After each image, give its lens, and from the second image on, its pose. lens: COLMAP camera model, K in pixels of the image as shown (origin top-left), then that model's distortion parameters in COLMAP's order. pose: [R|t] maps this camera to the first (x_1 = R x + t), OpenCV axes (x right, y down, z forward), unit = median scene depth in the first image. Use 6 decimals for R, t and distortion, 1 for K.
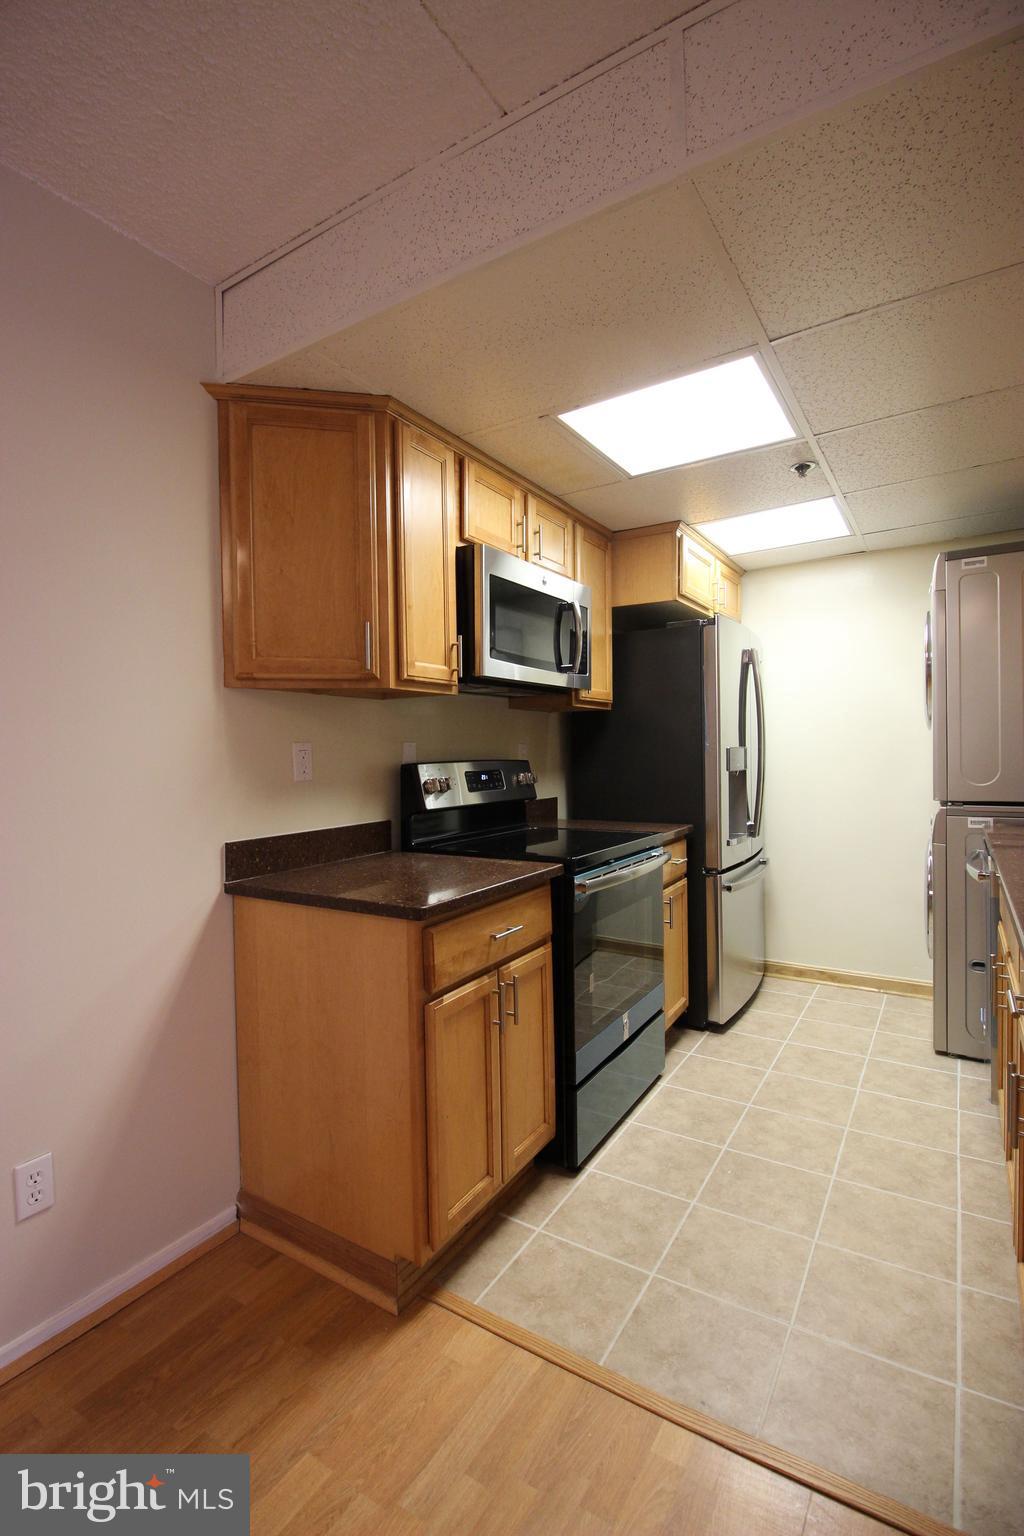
lens RADIAL K [[698.3, 0, 511.2], [0, 698.3, 770.7], [0, 0, 1]] dist [-0.008742, -0.008388]
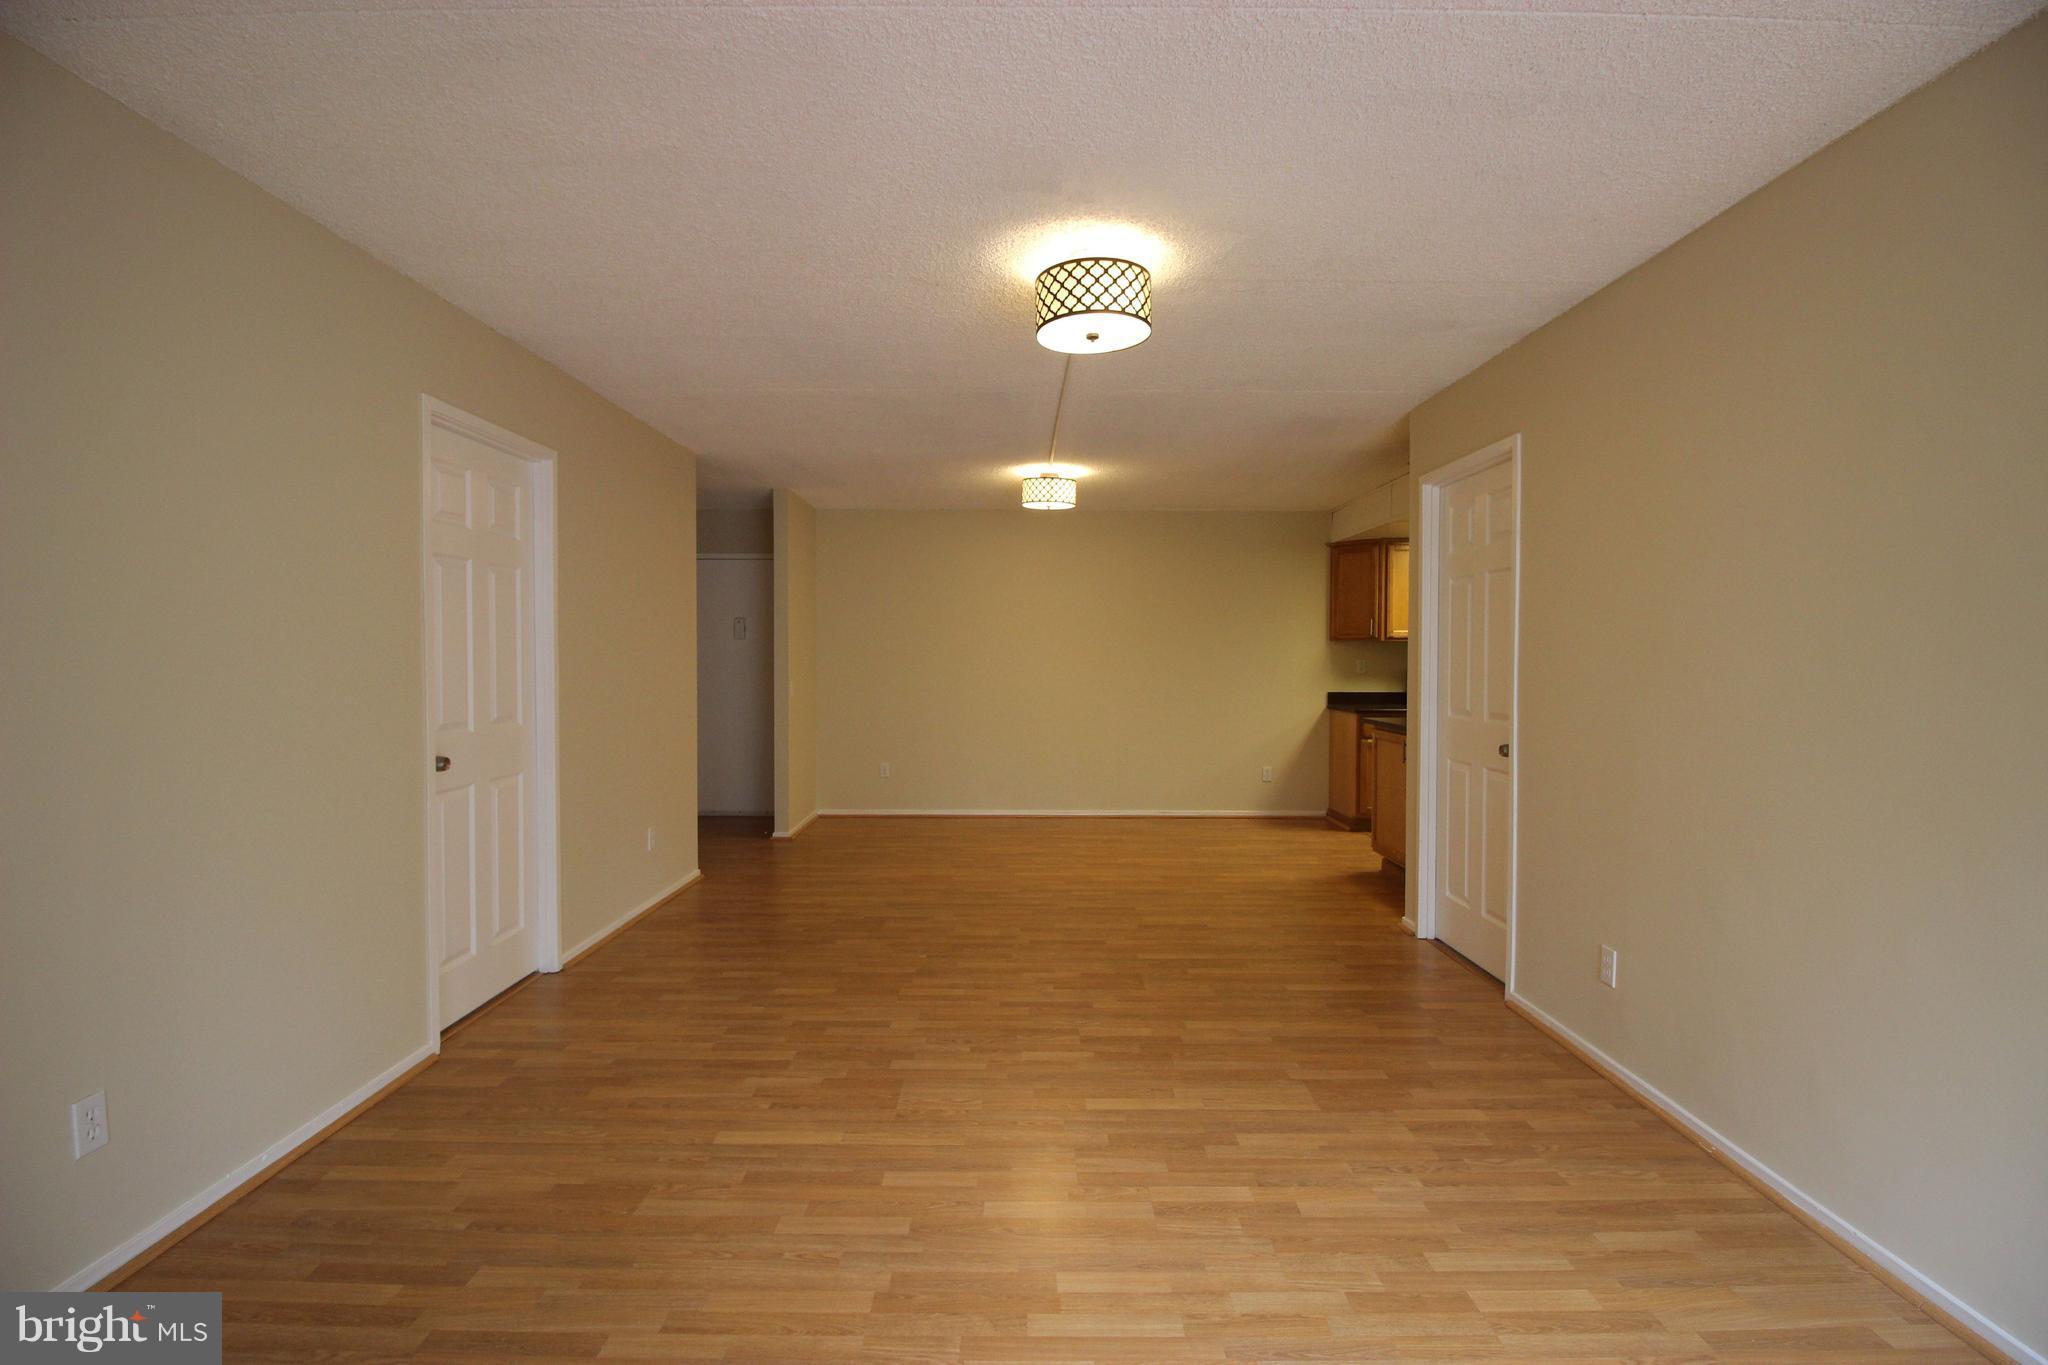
lens RADIAL K [[931.0, 0, 1023.6], [0, 931.0, 687.1], [0, 0, 1]] dist [-0.008742, -0.008388]
pose [[0.515428, 0.037612, -0.856107, 2.141980], [-0.030524, 0.999208, 0.025522, 0.015786], [0.856389, 0.012977, 0.516168, -2.017145]]
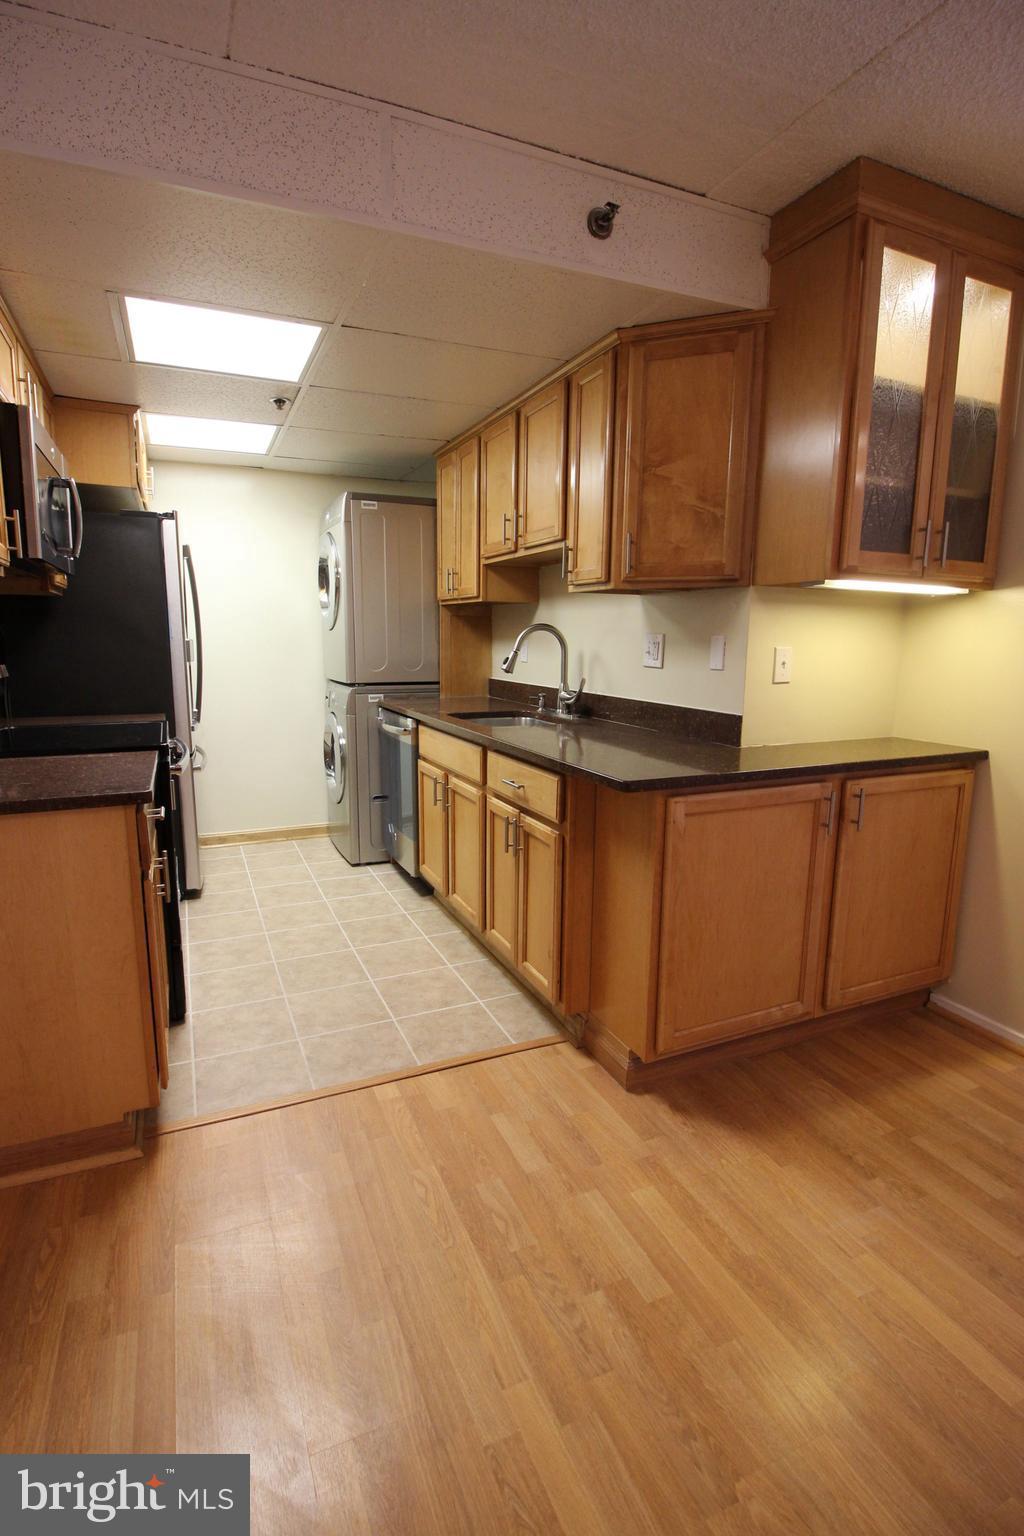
lens RADIAL K [[698.3, 0, 508.6], [0, 698.3, 767.4], [0, 0, 1]] dist [-0.008742, -0.008388]
pose [[0.571135, -0.127034, 0.810966, -0.485676], [0.002797, 0.988248, 0.152835, -0.002091], [-0.820851, -0.085021, 0.564779, -0.046031]]
